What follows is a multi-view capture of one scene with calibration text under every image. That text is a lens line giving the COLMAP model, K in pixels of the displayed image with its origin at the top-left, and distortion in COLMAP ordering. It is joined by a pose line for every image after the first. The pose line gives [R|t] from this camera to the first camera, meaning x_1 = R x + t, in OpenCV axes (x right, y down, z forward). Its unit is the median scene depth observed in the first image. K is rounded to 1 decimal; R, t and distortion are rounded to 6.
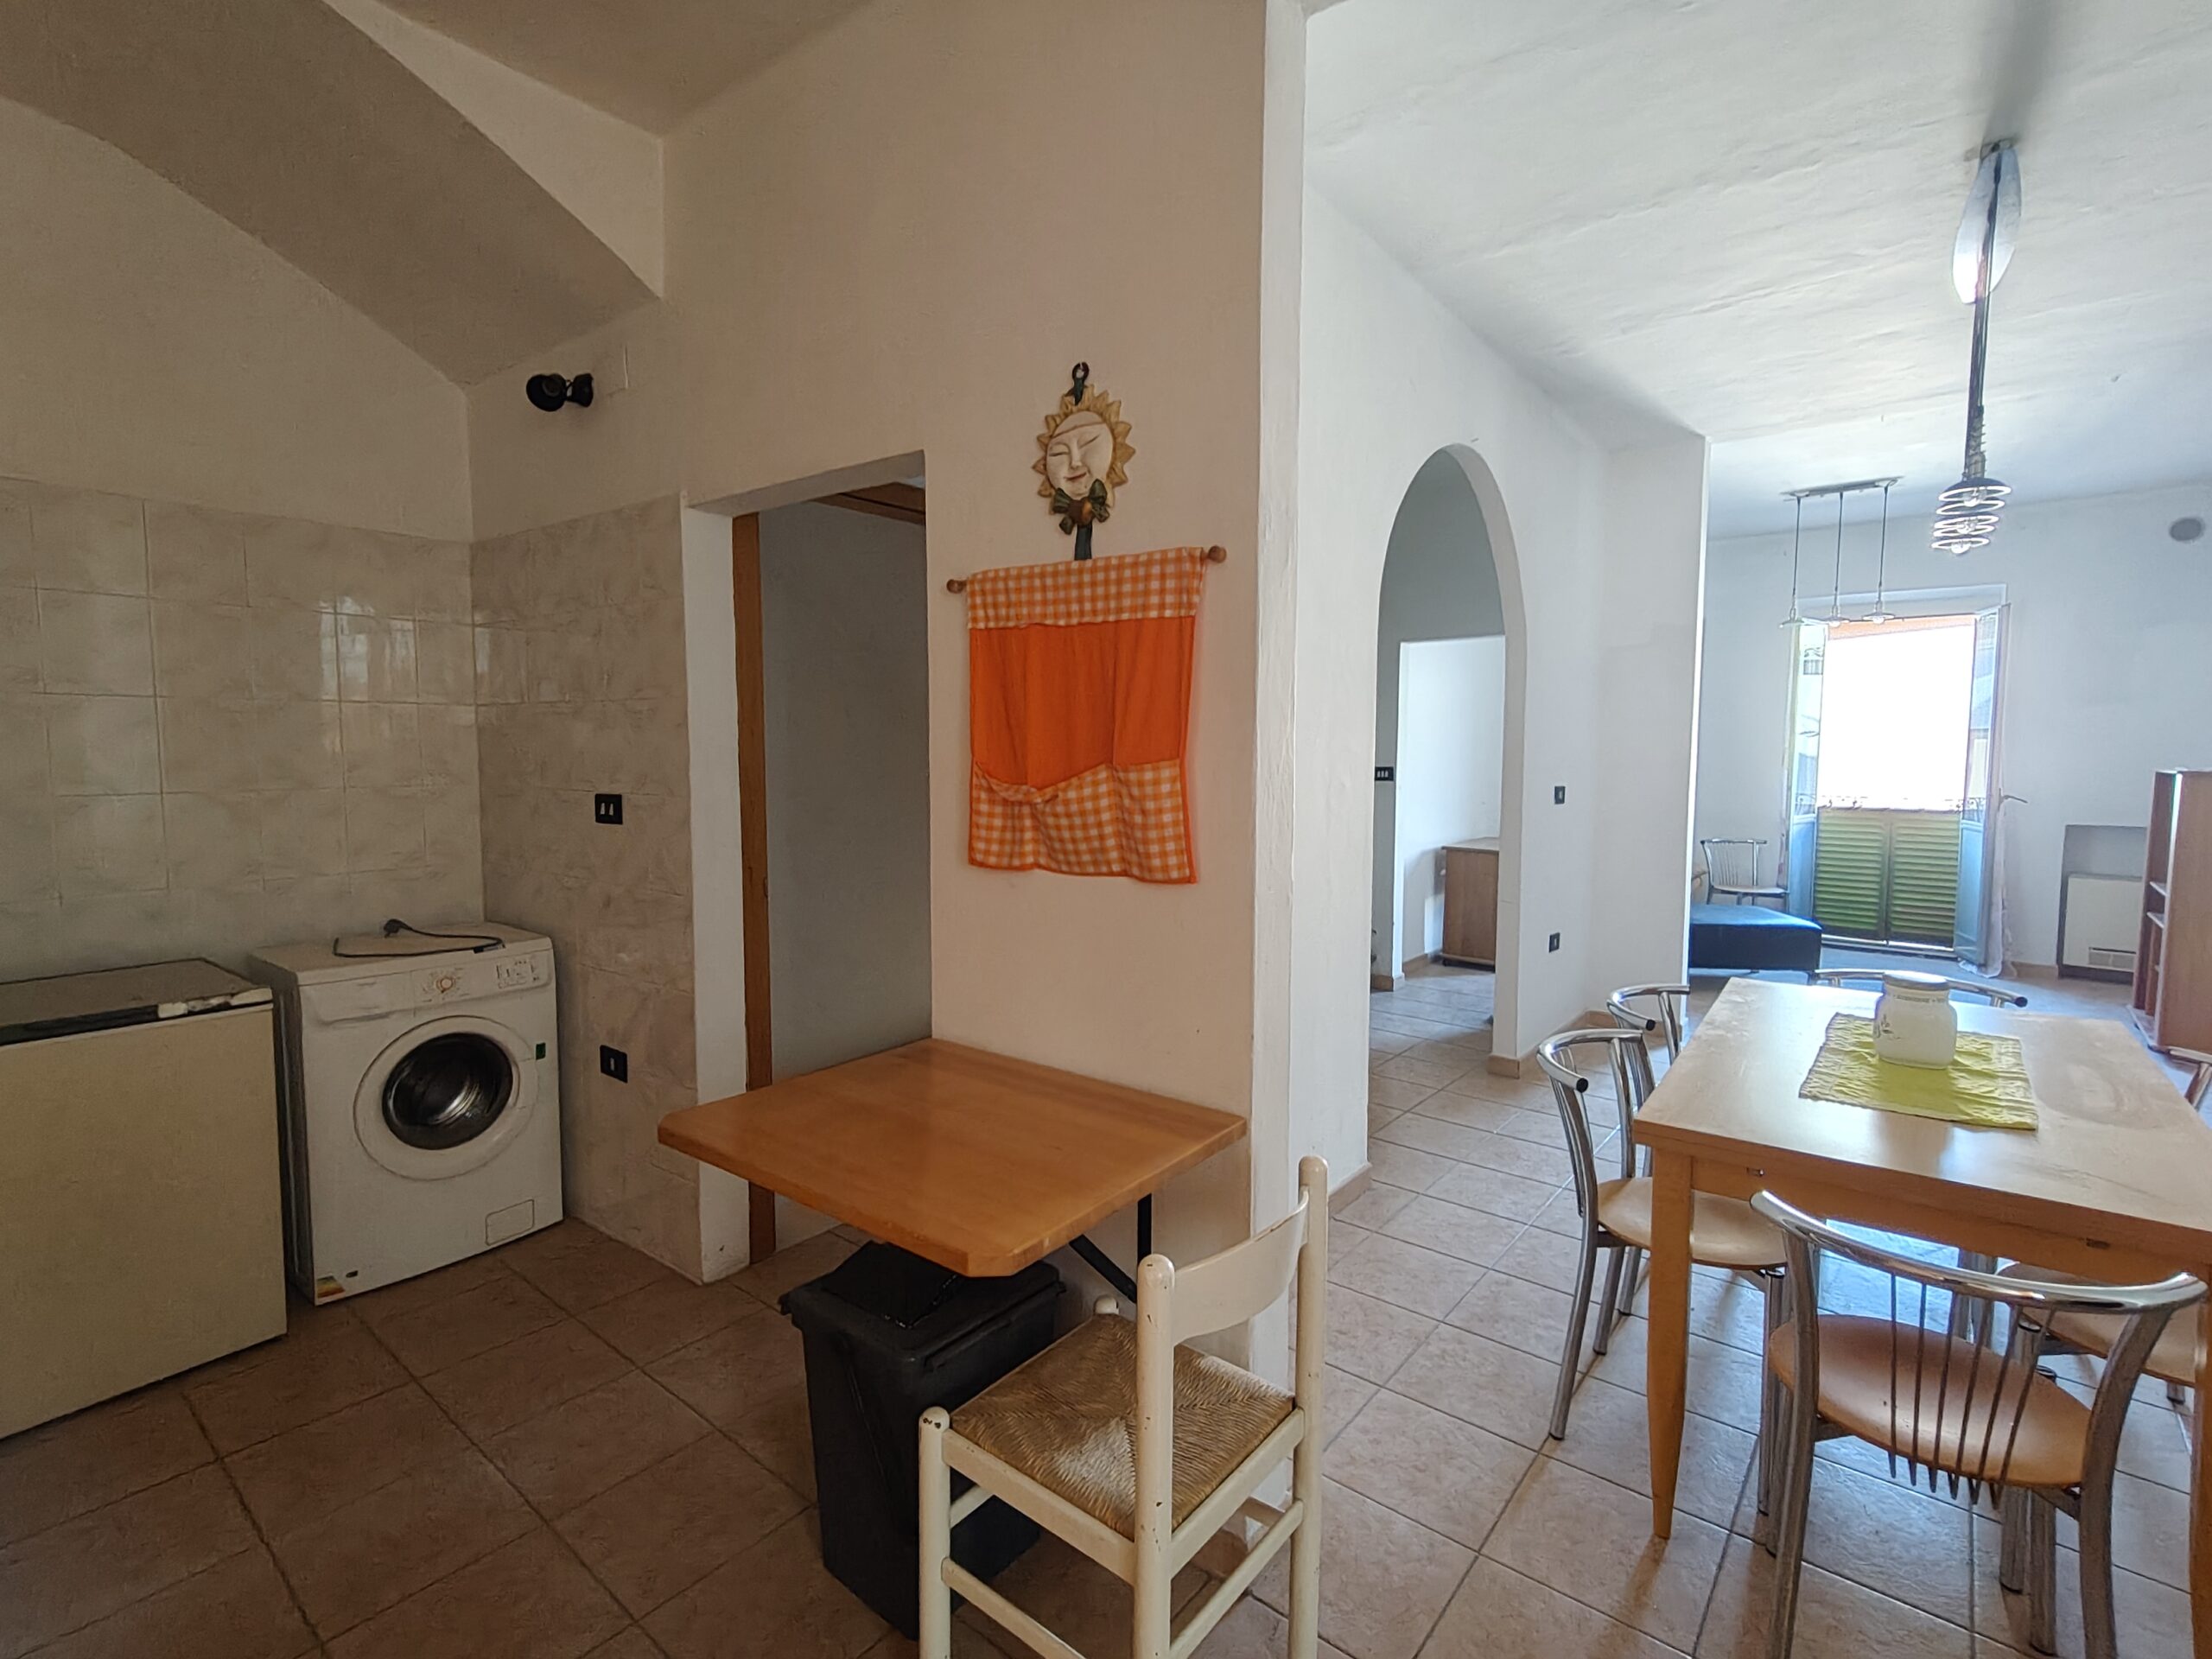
lens RADIAL K [[1043.2, 0, 1119.1], [0, 1043.2, 825.0], [0, 0, 1]] dist [0.016038, -0.006861]
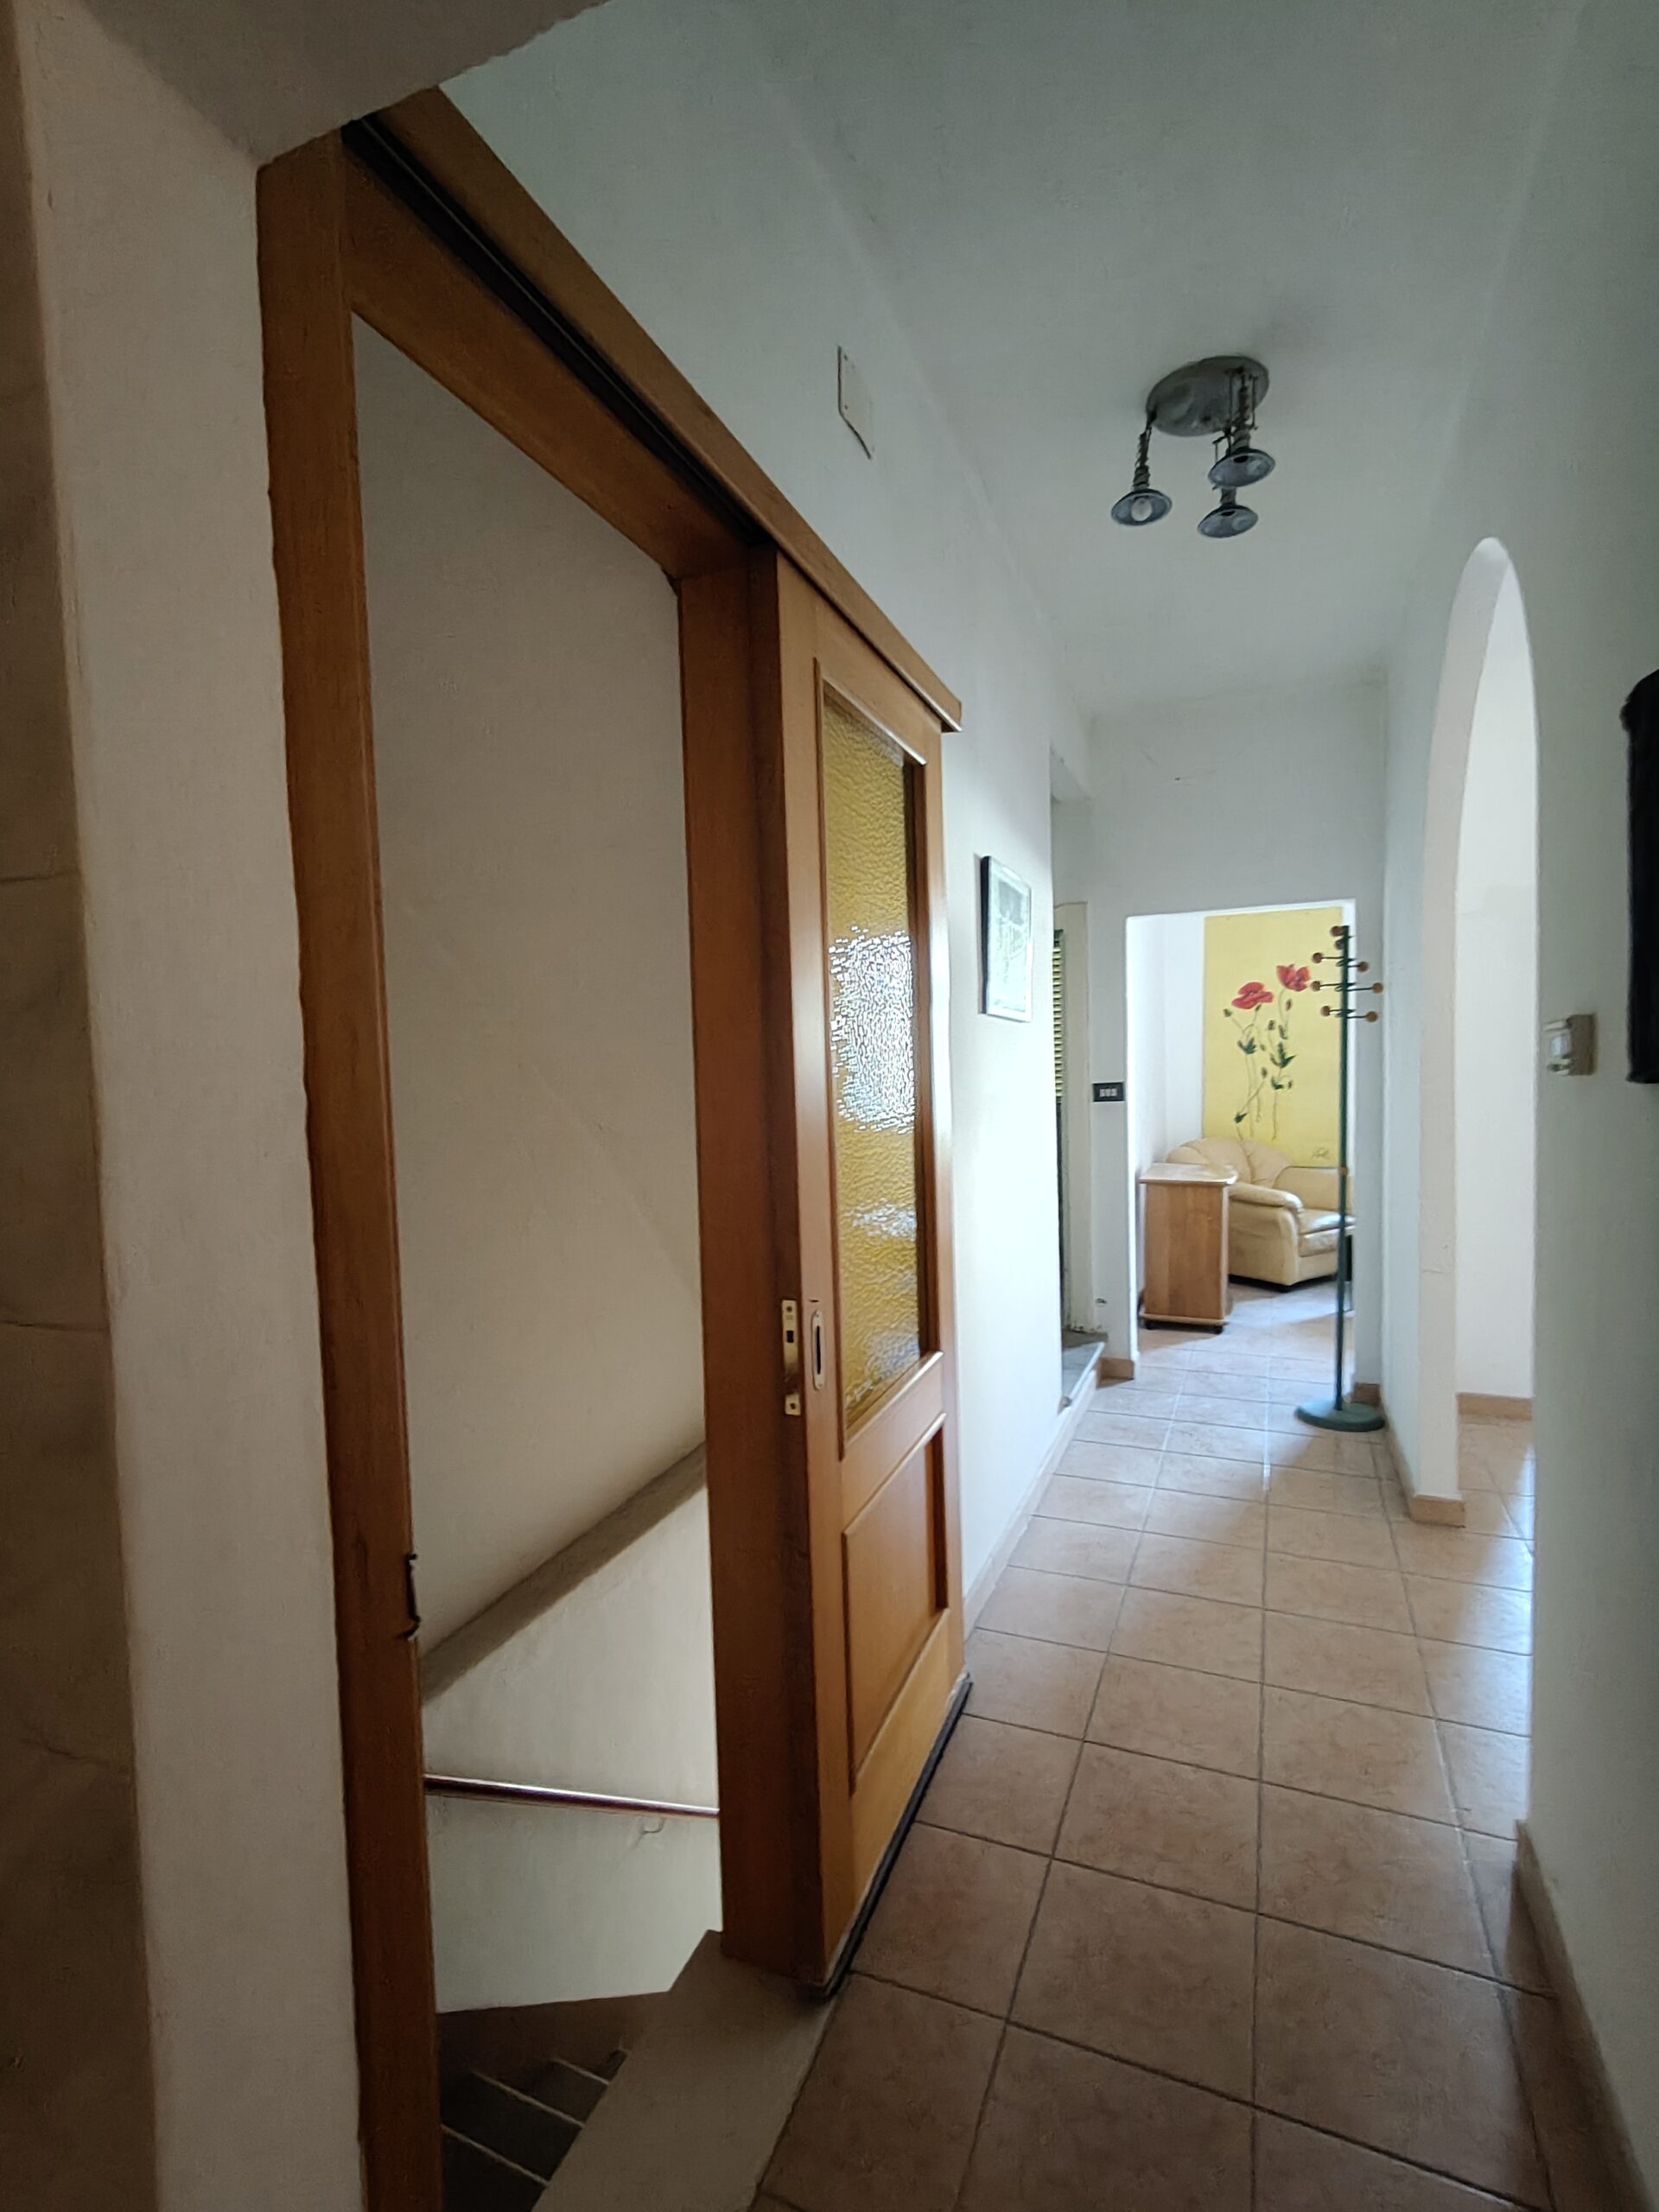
lens RADIAL K [[1043.2, 0, 820.6], [0, 1043.2, 1108.6], [0, 0, 1]] dist [0.016038, -0.006861]
pose [[0.959719, -0.039611, 0.278154, -0.150819], [0.048896, 0.998452, -0.026522, -0.026008], [-0.276673, 0.039054, 0.960170, 0.319435]]
